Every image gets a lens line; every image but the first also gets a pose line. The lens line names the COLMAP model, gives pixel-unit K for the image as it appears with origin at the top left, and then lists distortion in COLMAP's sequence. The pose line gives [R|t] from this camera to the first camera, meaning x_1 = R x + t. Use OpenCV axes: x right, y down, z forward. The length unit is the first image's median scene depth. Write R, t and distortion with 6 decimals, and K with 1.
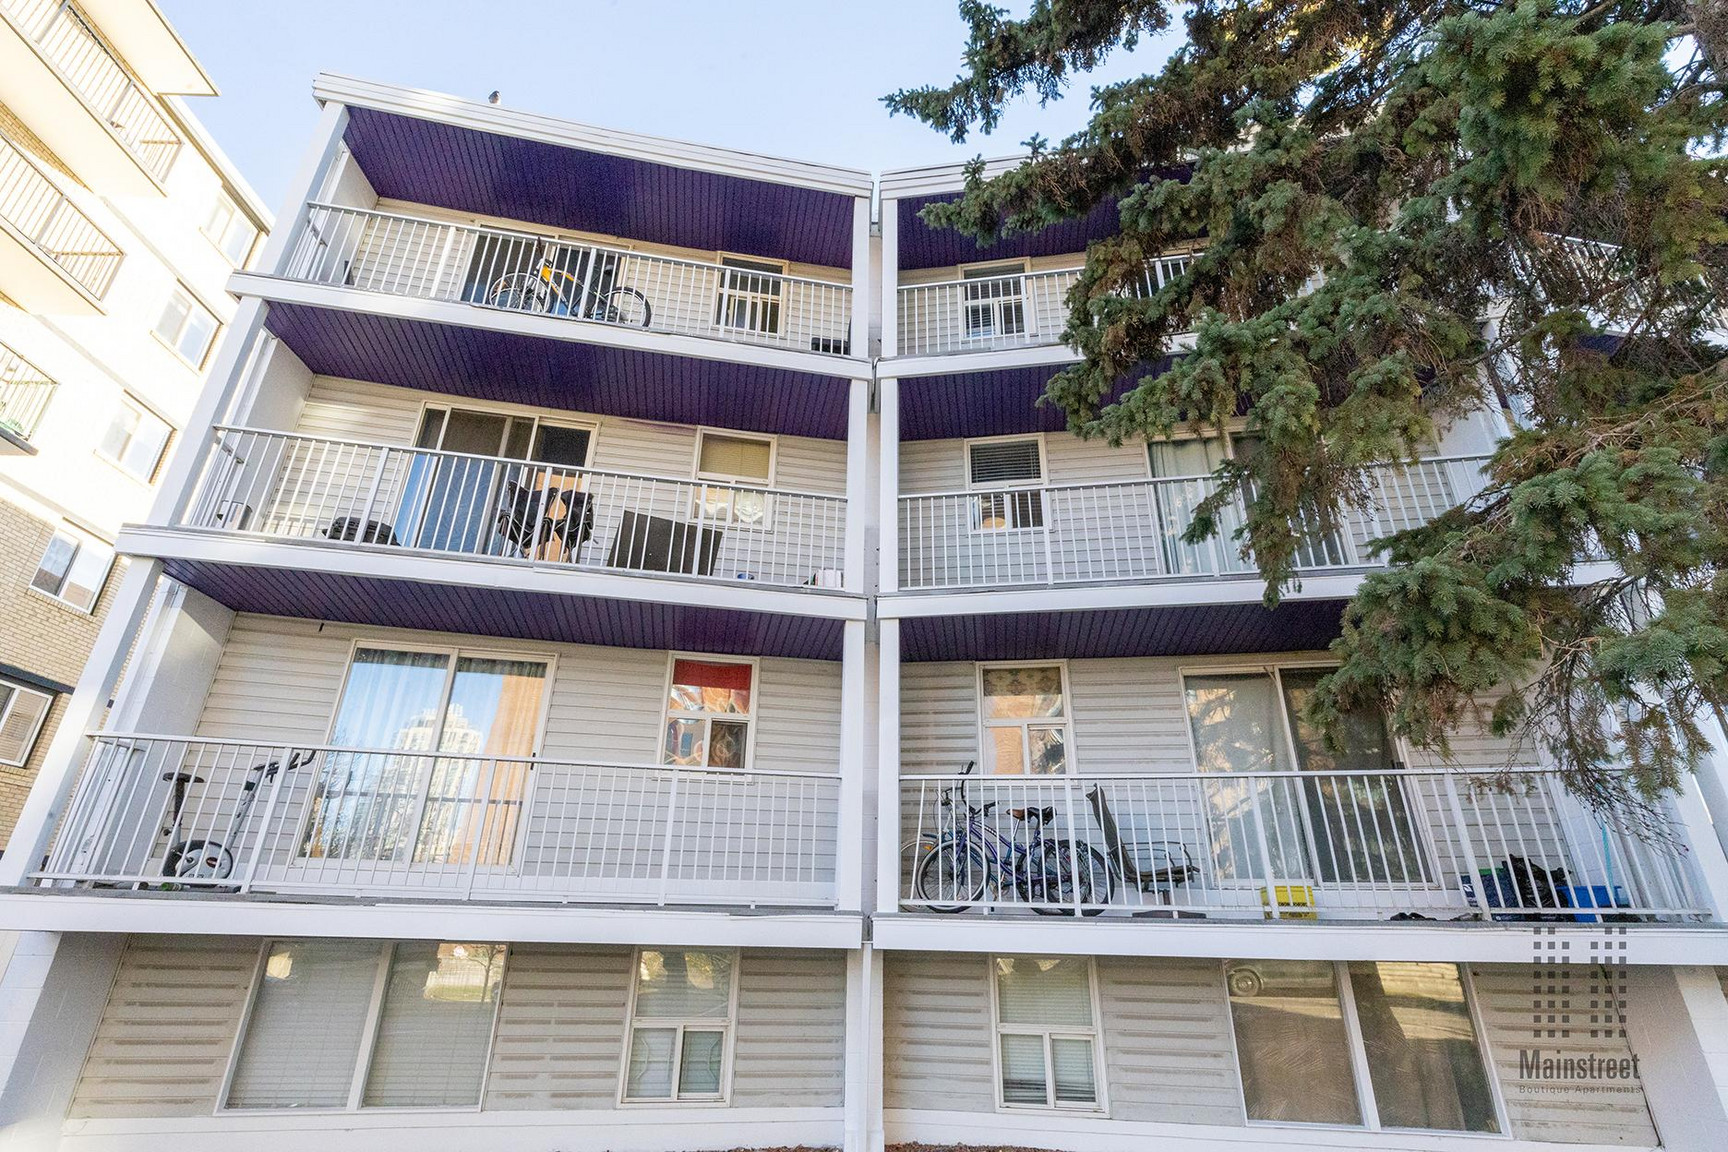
lens RADIAL K [[830.4, 0, 869.0], [0, 830.4, 573.1], [0, 0, 1]] dist [-0.001951, 0.001658]
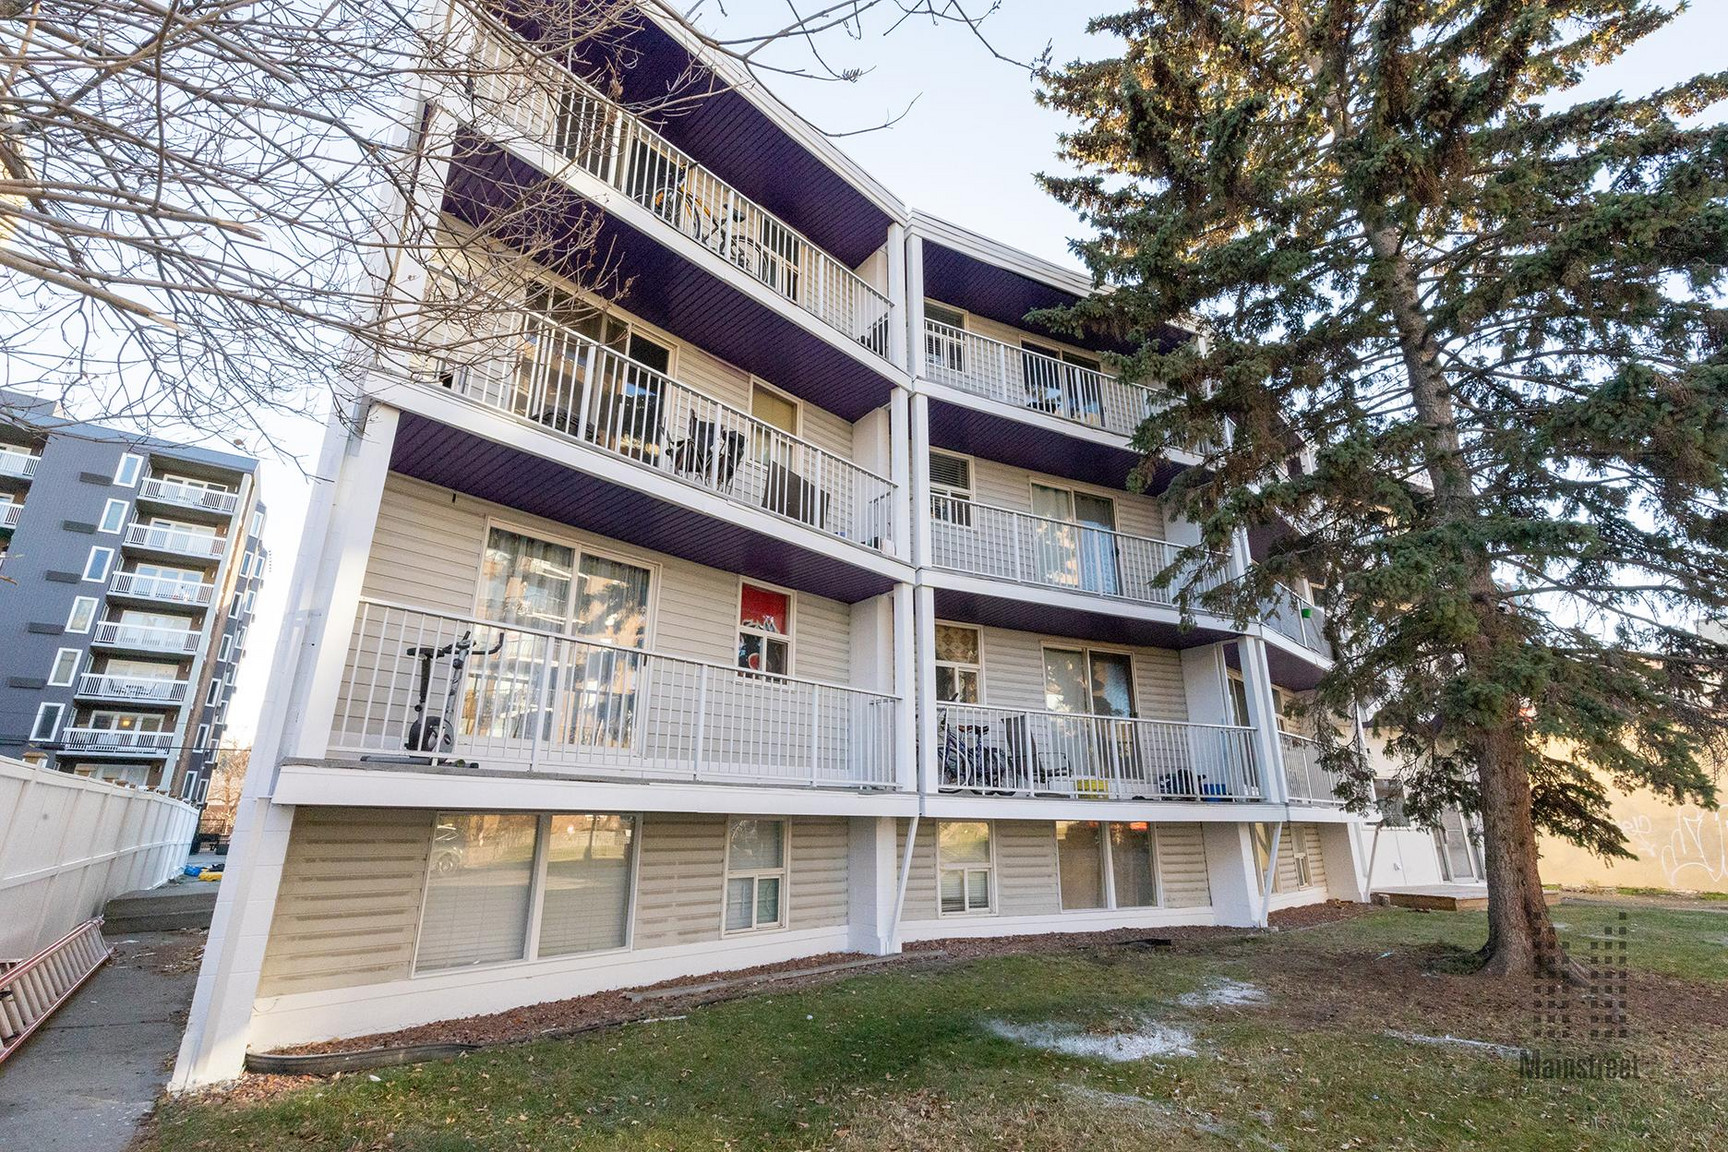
lens RADIAL K [[784.7, 0, 854.1], [0, 784.7, 569.7], [0, 0, 1]] dist [0.003746, 0.000180]
pose [[0.813649, 0.167816, 0.556609, -0.776015], [-0.236947, 0.970026, 0.053909, -0.012444], [-0.530878, -0.175750, 0.829024, -0.002867]]
